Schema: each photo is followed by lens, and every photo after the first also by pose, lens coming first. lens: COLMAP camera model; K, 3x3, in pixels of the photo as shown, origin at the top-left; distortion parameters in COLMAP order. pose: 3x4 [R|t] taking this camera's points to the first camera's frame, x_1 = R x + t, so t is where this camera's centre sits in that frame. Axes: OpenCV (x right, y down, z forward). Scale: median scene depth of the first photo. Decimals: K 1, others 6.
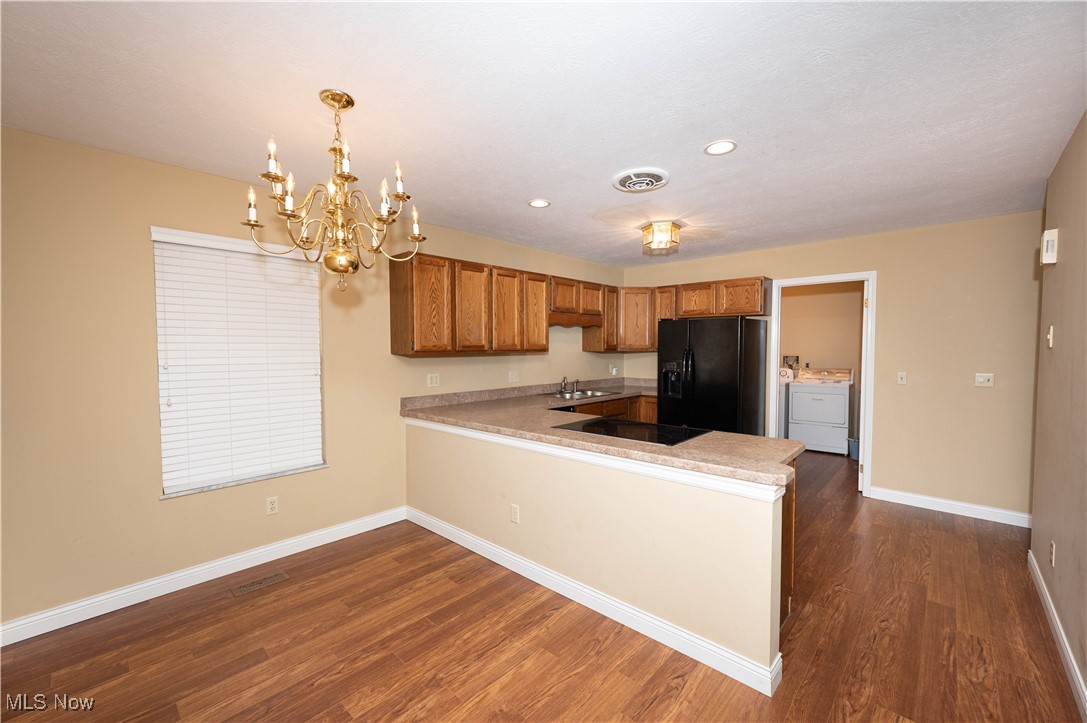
lens RADIAL K [[440.2, 0, 546.4], [0, 440.2, 363.8], [0, 0, 1]] dist [-0.000174, 0.000220]
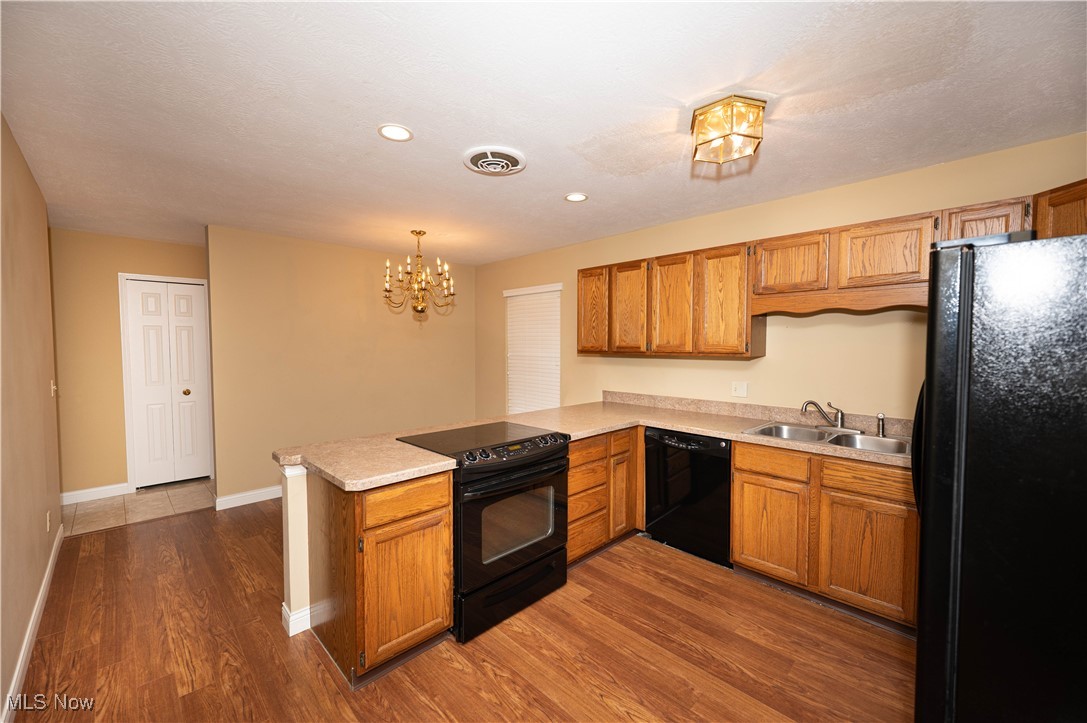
lens RADIAL K [[437.5, 0, 539.9], [0, 437.5, 362.9], [0, 0, 1]] dist [-0.000708, -0.000043]
pose [[-0.056574, 0.042721, -0.997484, 1.234385], [-0.039745, 0.998196, 0.045006, -0.061960], [0.997607, 0.042191, -0.054774, 1.293079]]
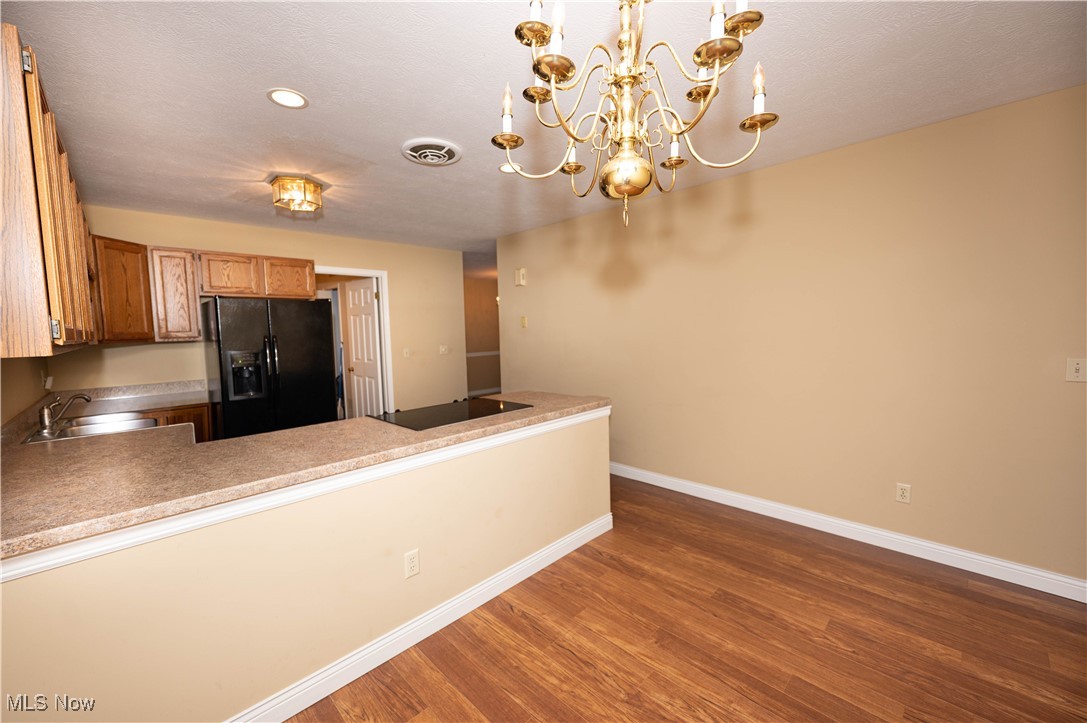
lens RADIAL K [[424.9, 0, 540.1], [0, 424.9, 358.9], [0, 0, 1]] dist [0.000097, 0.000102]
pose [[0.056778, -0.072971, 0.995717, -0.806294], [0.063470, 0.995572, 0.069342, -0.023896], [-0.996367, 0.059261, 0.061158, 0.827908]]
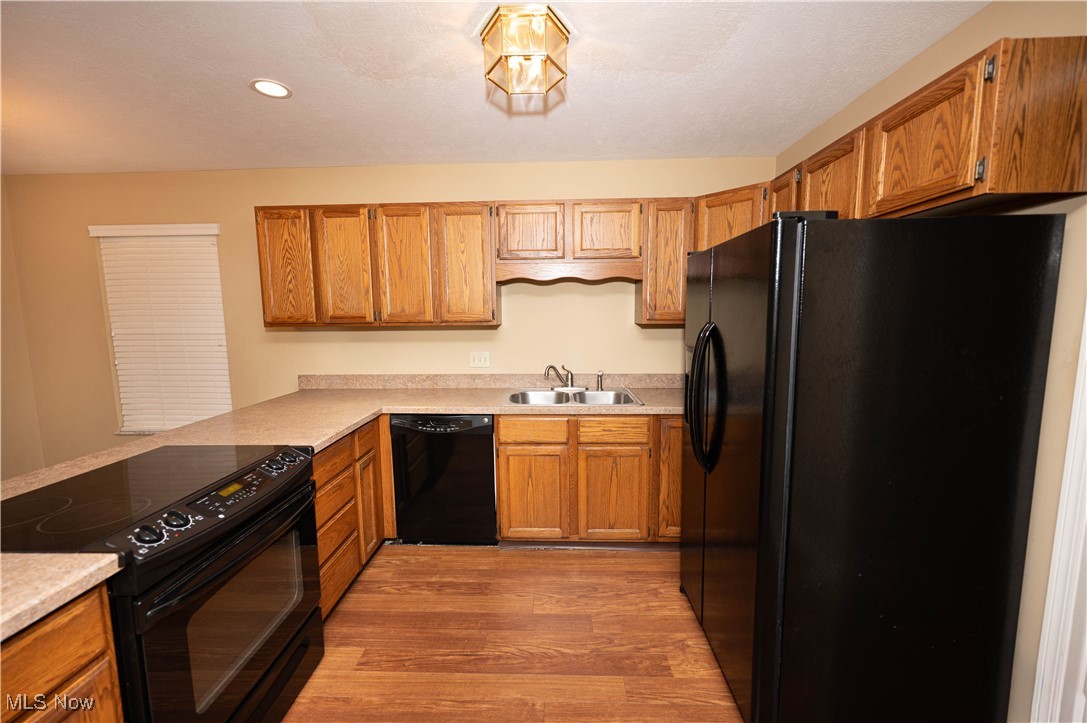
lens RADIAL K [[440.2, 0, 546.4], [0, 440.2, 363.8], [0, 0, 1]] dist [-0.000174, 0.000220]
pose [[0.652126, 0.080331, -0.753842, 0.971580], [-0.021040, 0.995905, 0.087925, -0.050531], [0.757819, -0.041478, 0.651146, 1.143205]]
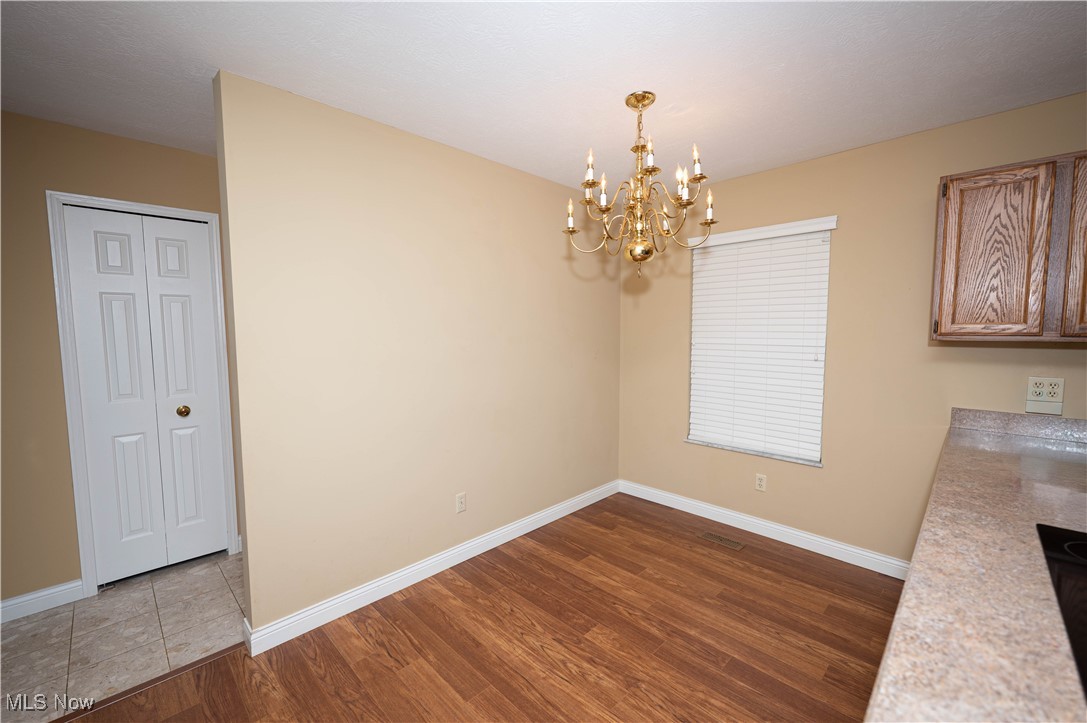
lens RADIAL K [[444.4, 0, 541.6], [0, 444.4, 364.4], [0, 0, 1]] dist [-0.000038, 0.000159]
pose [[-0.051471, 0.080225, -0.995447, 0.499408], [-0.035763, 0.995981, 0.082118, -0.026121], [0.998034, 0.039827, -0.048395, 0.622003]]
